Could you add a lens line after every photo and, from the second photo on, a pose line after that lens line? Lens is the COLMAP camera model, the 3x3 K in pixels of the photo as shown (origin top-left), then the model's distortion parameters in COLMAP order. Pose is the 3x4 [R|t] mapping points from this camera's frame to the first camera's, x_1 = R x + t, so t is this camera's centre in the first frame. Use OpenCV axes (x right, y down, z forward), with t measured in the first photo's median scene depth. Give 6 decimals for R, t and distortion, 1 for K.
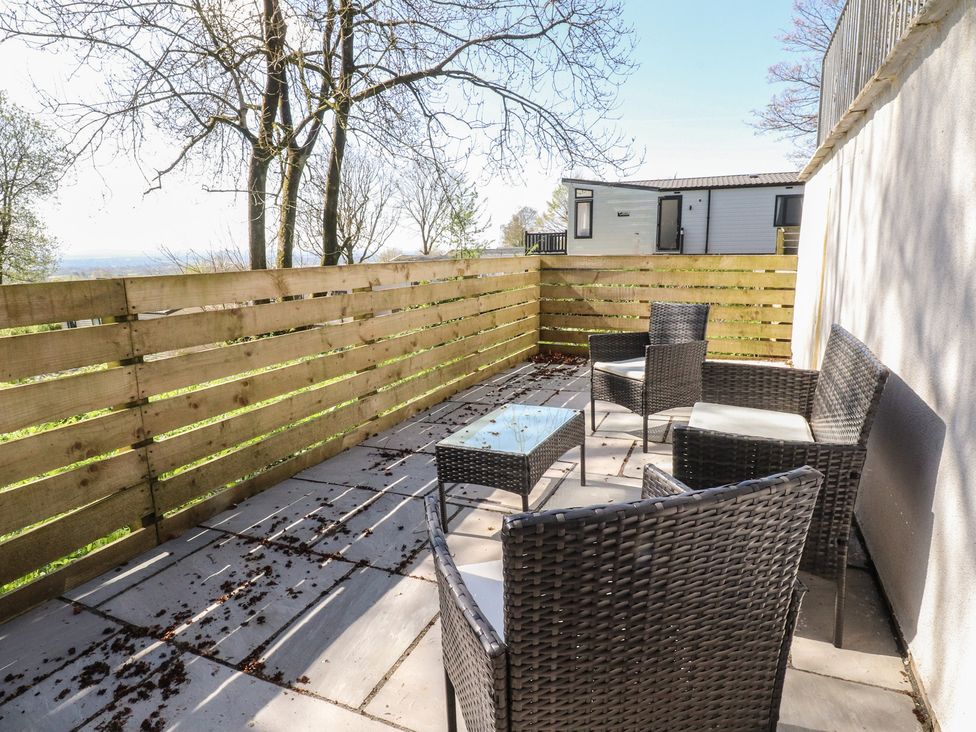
lens RADIAL K [[533.8, 0, 491.9], [0, 533.8, 344.9], [0, 0, 1]] dist [-0.003451, -0.004493]
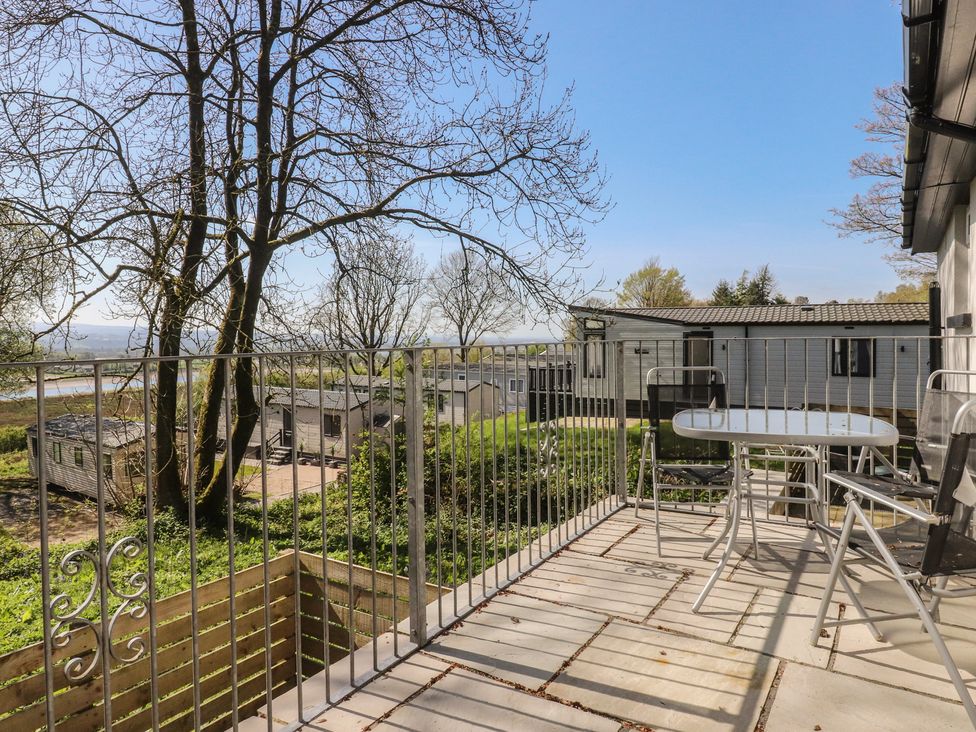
lens RADIAL K [[617.6, 0, 488.4], [0, 617.6, 349.8], [0, 0, 1]] dist [-0.005962, -0.006052]
pose [[0.993011, 0.018954, -0.116492, 0.197592], [-0.037431, 0.986643, -0.158541, -0.143040], [0.111931, 0.161793, 0.980456, 0.082734]]
